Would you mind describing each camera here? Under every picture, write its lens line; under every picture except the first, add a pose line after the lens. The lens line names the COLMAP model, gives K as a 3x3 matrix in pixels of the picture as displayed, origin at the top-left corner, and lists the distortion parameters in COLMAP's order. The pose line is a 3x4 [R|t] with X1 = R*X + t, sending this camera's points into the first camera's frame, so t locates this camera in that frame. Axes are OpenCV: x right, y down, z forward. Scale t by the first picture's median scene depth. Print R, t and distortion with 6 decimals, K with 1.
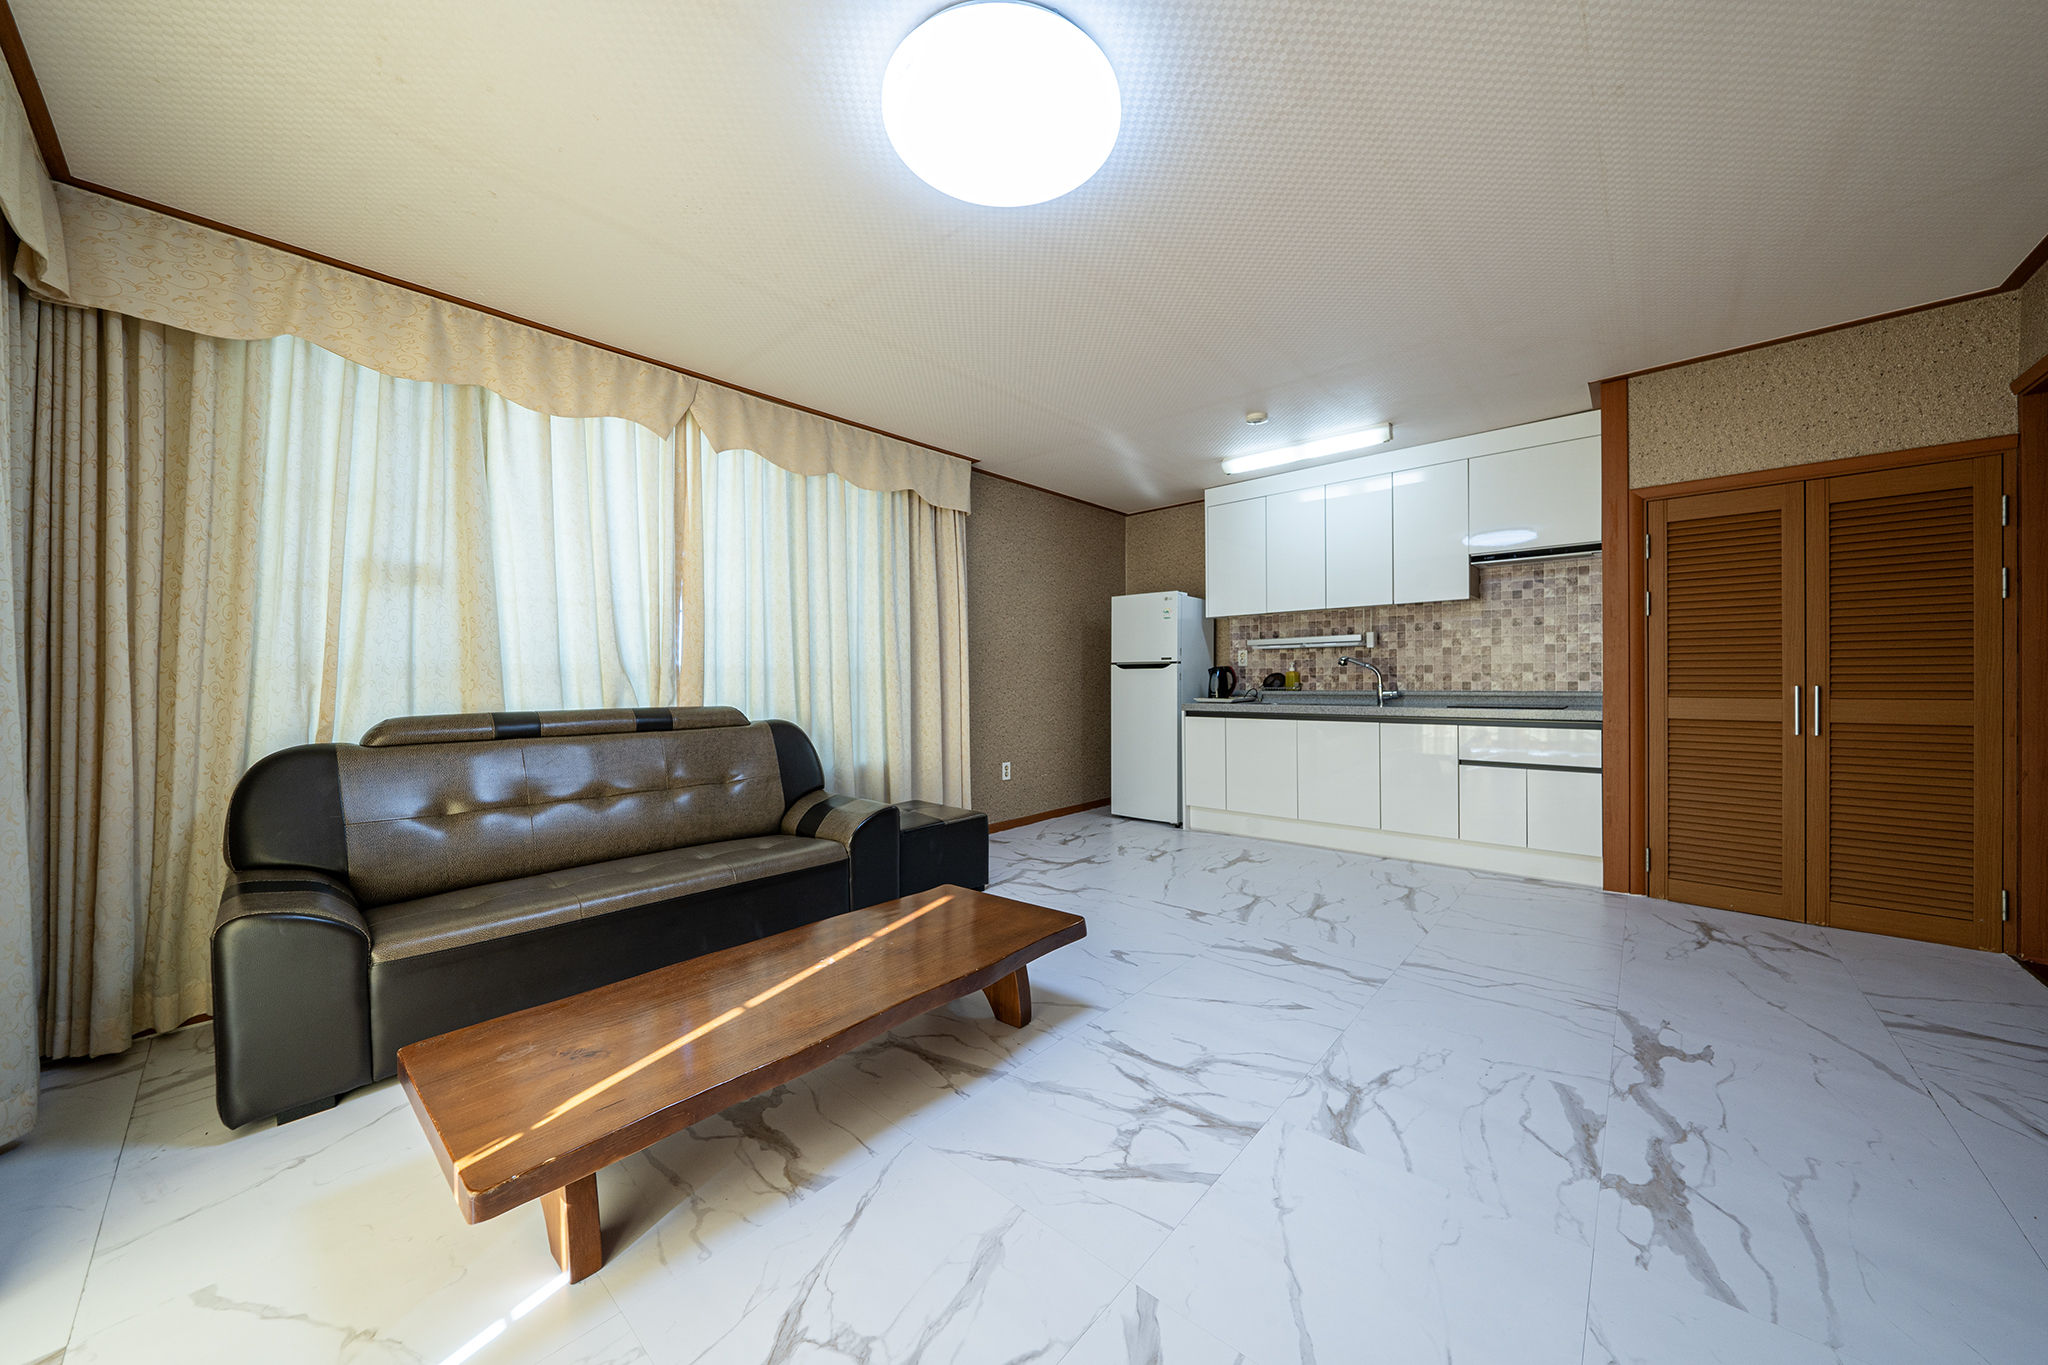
lens RADIAL K [[695.6, 0, 1037.3], [0, 695.6, 680.0], [0, 0, 1]] dist [-0.005160, 0.000018]
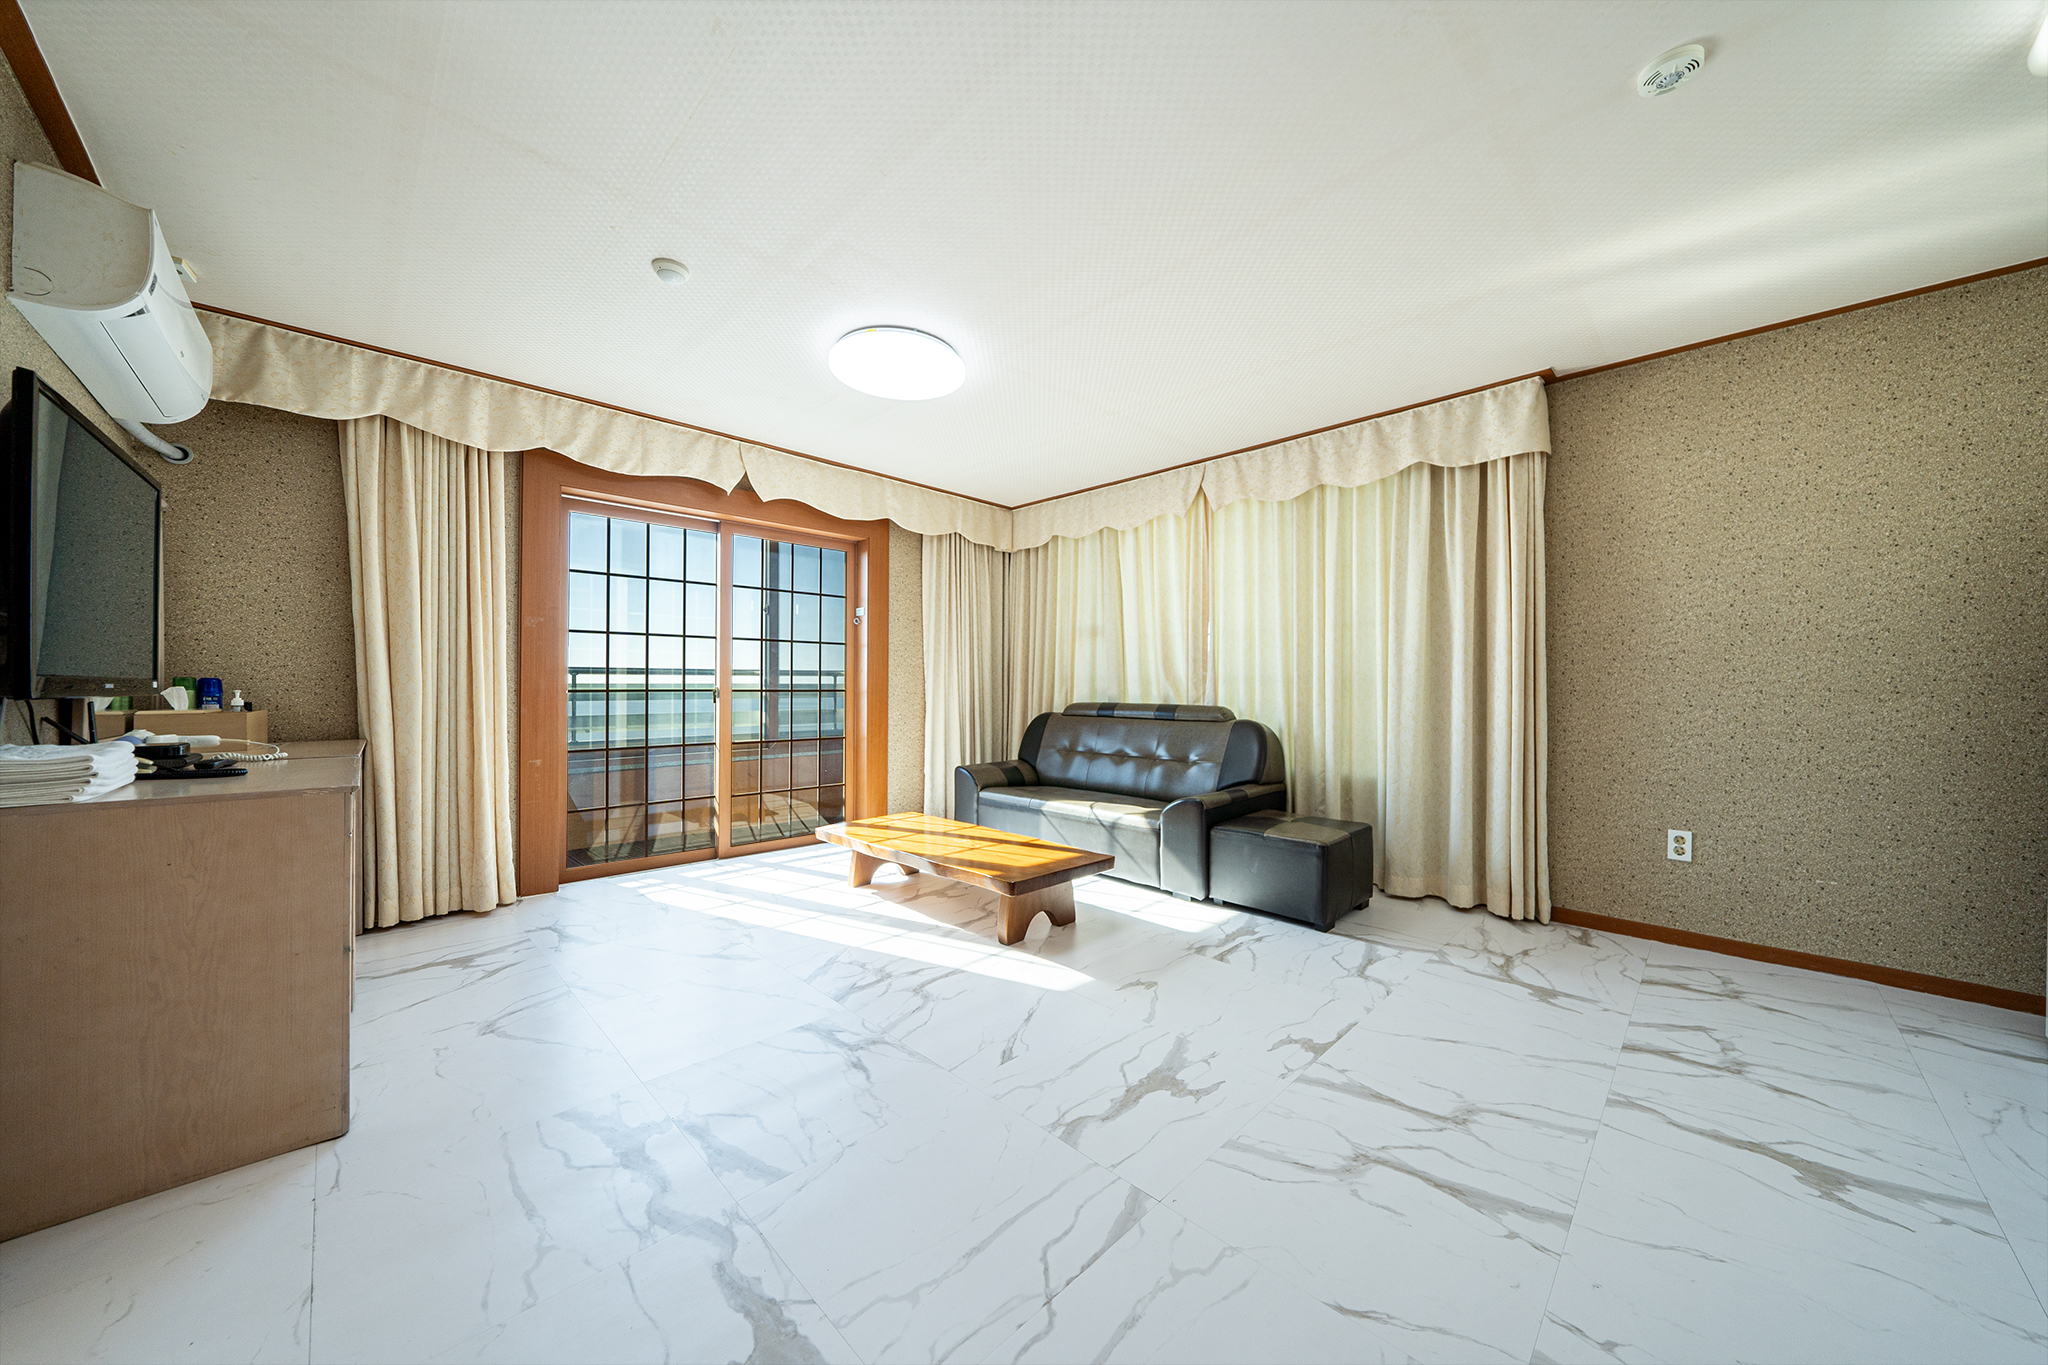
lens RADIAL K [[695.6, 0, 1037.3], [0, 695.6, 680.0], [0, 0, 1]] dist [-0.005160, 0.000018]
pose [[-0.052725, -0.001789, -0.998607, 1.026934], [-0.005094, 0.999986, -0.001522, -0.009001], [0.998596, 0.005007, -0.052733, 0.881324]]
